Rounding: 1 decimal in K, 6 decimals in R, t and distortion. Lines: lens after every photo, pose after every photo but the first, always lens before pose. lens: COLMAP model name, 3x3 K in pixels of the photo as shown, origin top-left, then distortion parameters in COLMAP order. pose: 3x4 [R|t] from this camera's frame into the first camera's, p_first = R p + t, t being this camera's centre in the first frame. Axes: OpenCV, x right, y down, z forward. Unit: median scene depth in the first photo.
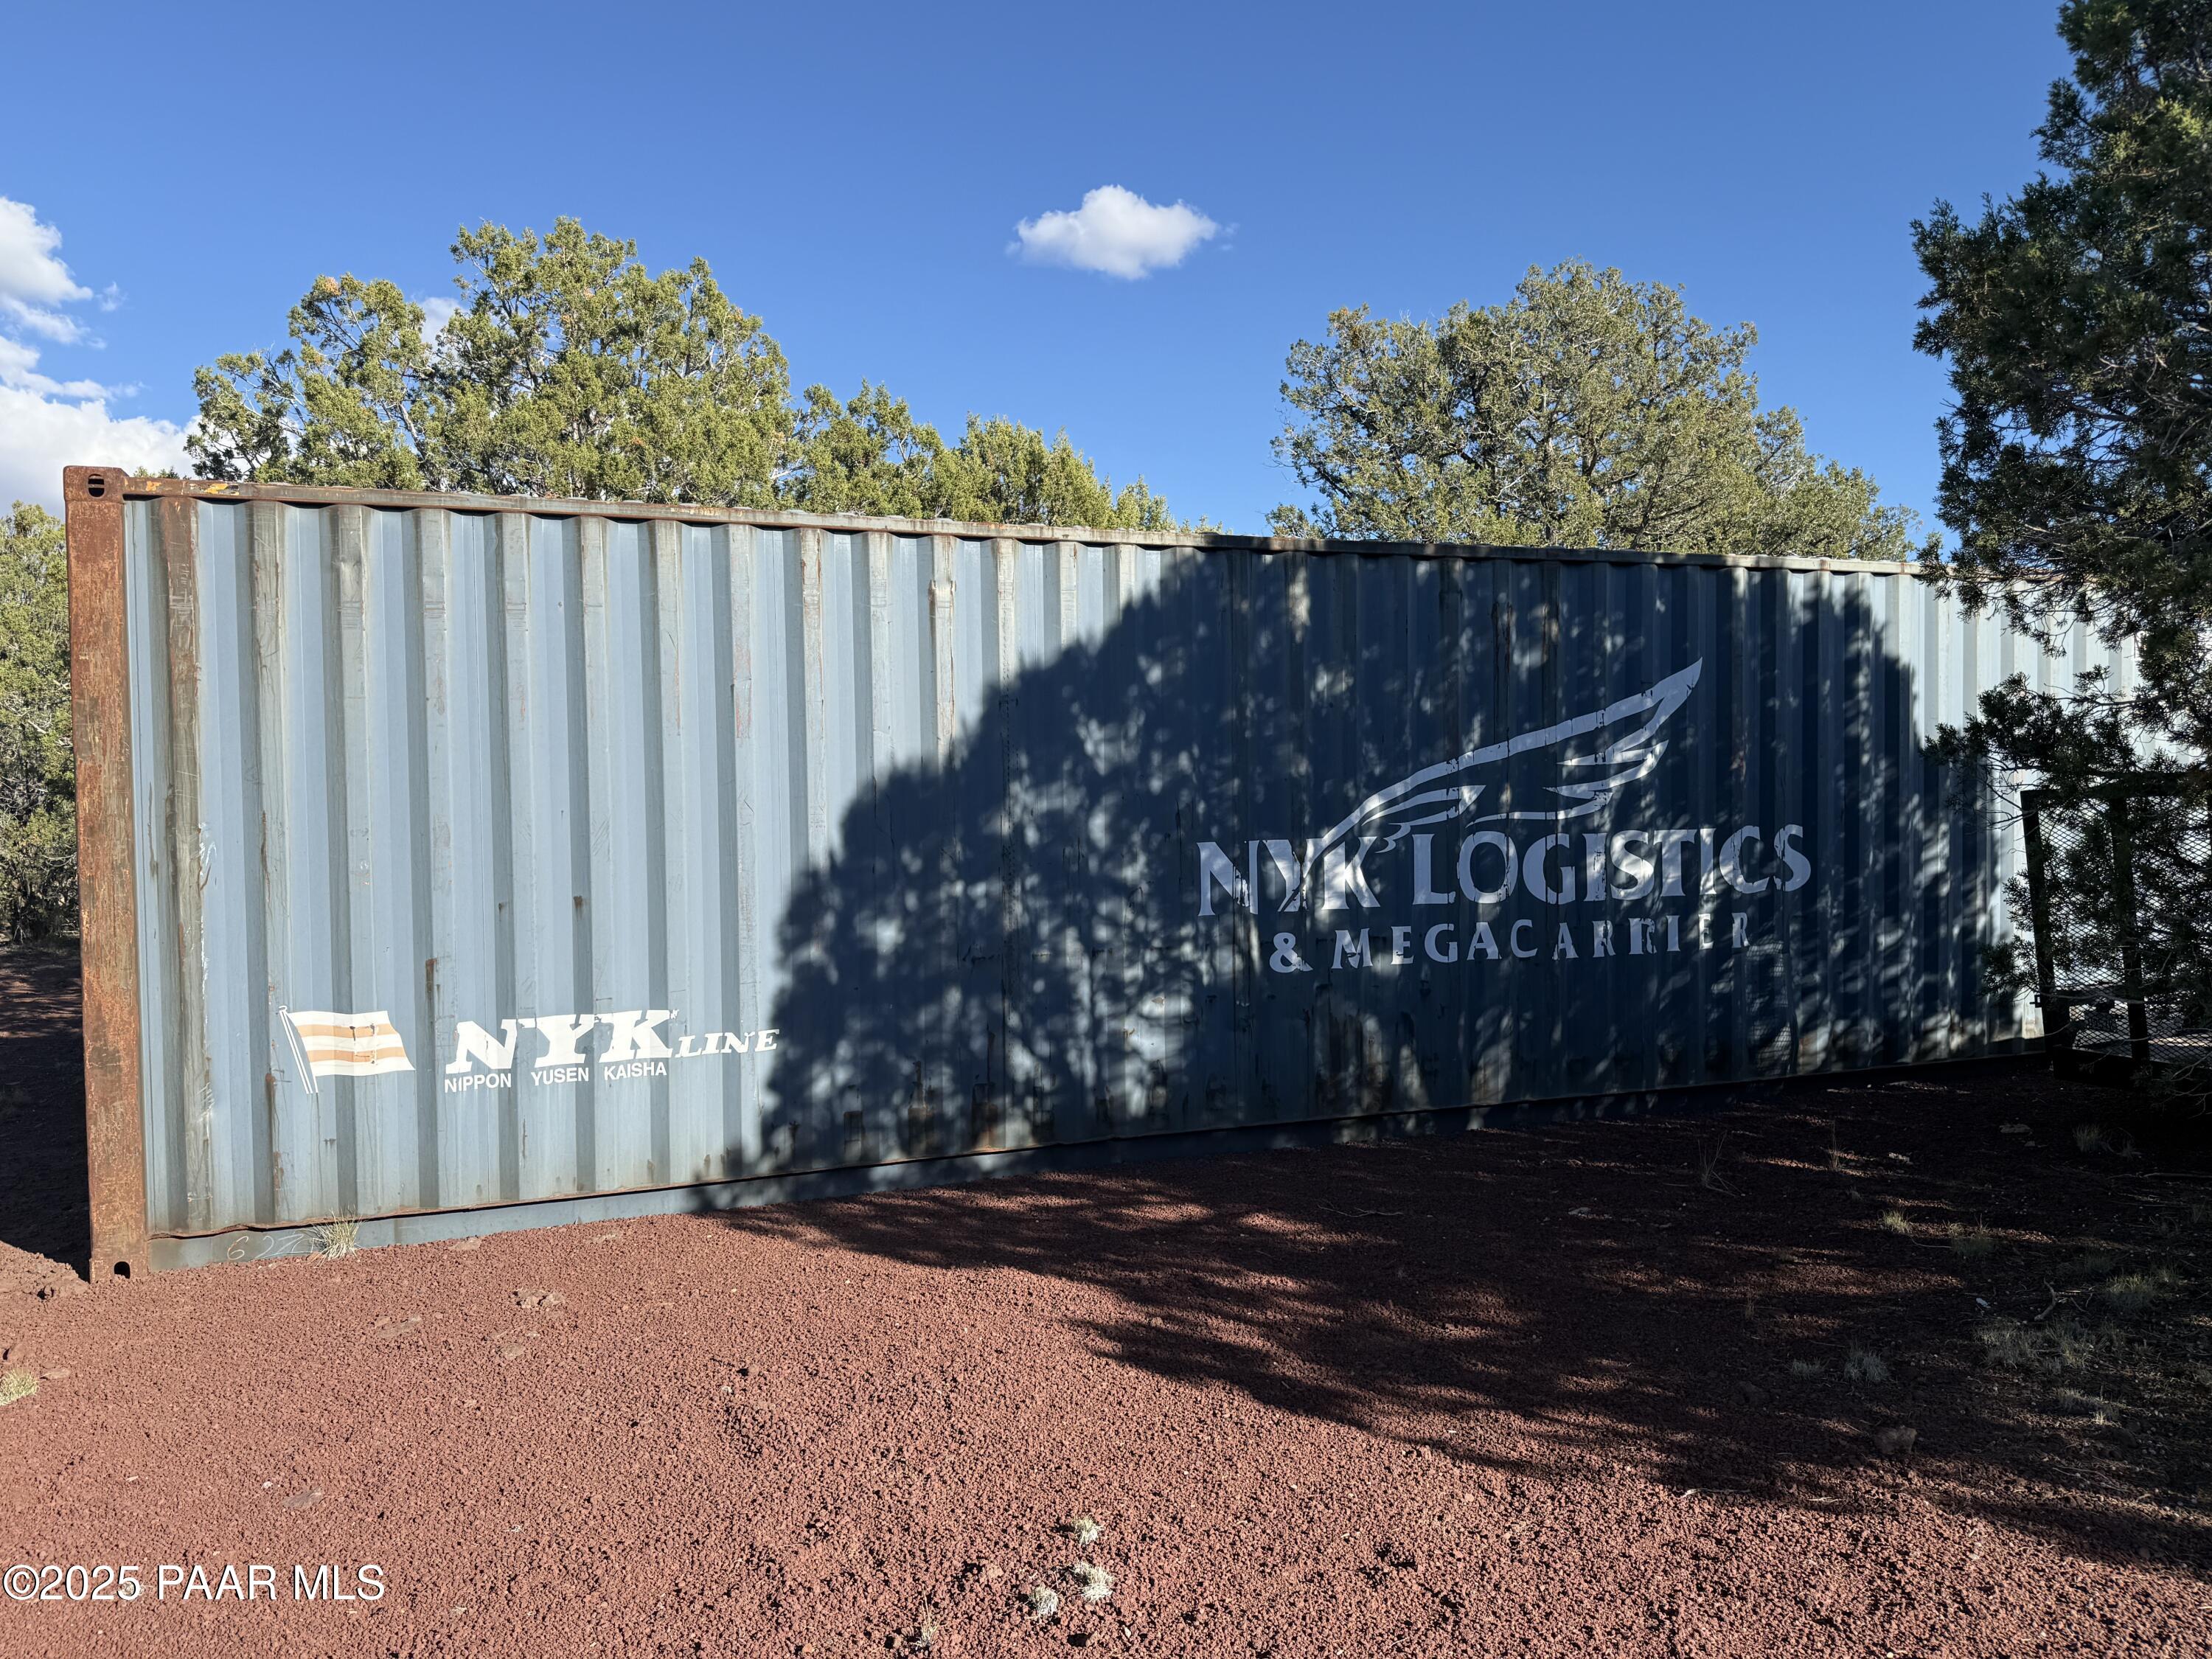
lens RADIAL K [[1682.5, 0, 1106.1], [0, 1682.5, 824.0], [0, 0, 1]] dist [-0.005175, -0.002909]
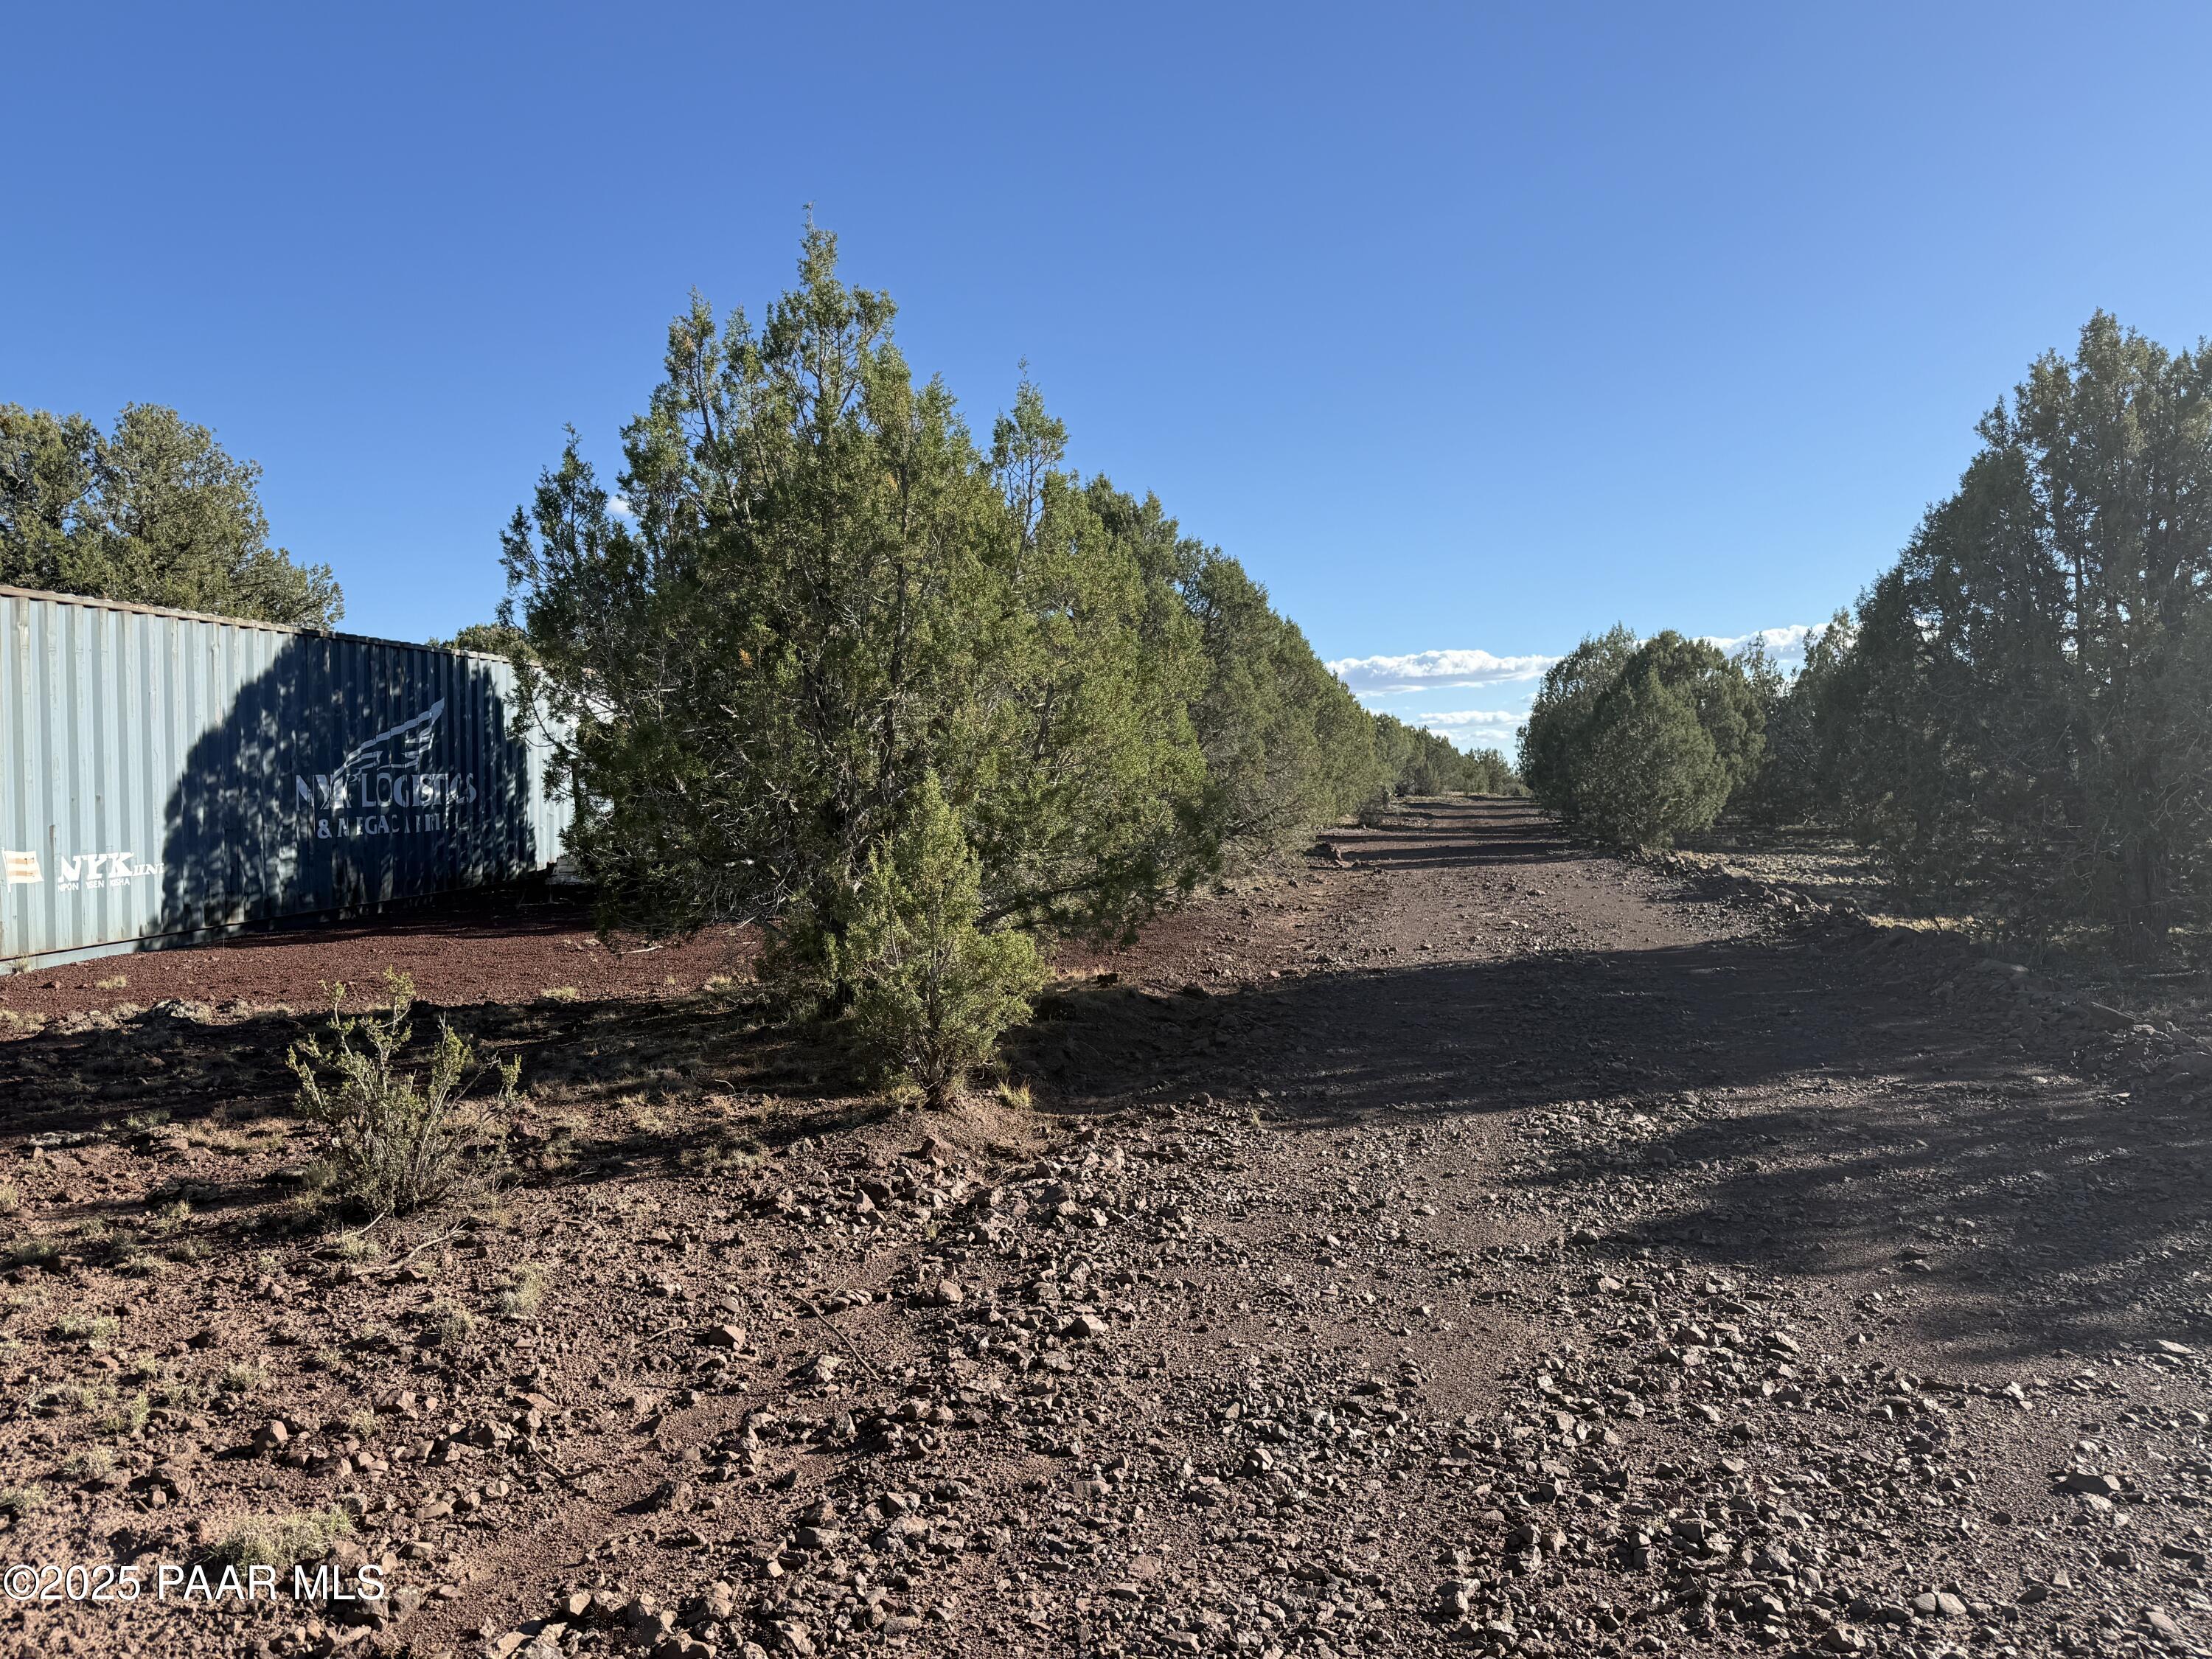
lens RADIAL K [[1682.5, 0, 1105.7], [0, 1682.5, 829.1], [0, 0, 1]] dist [-0.005175, -0.002909]
pose [[0.458554, -0.024124, 0.888339, -1.306251], [0.029043, 0.999504, 0.012151, 0.080456], [-0.888192, 0.020228, 0.459027, -0.833235]]
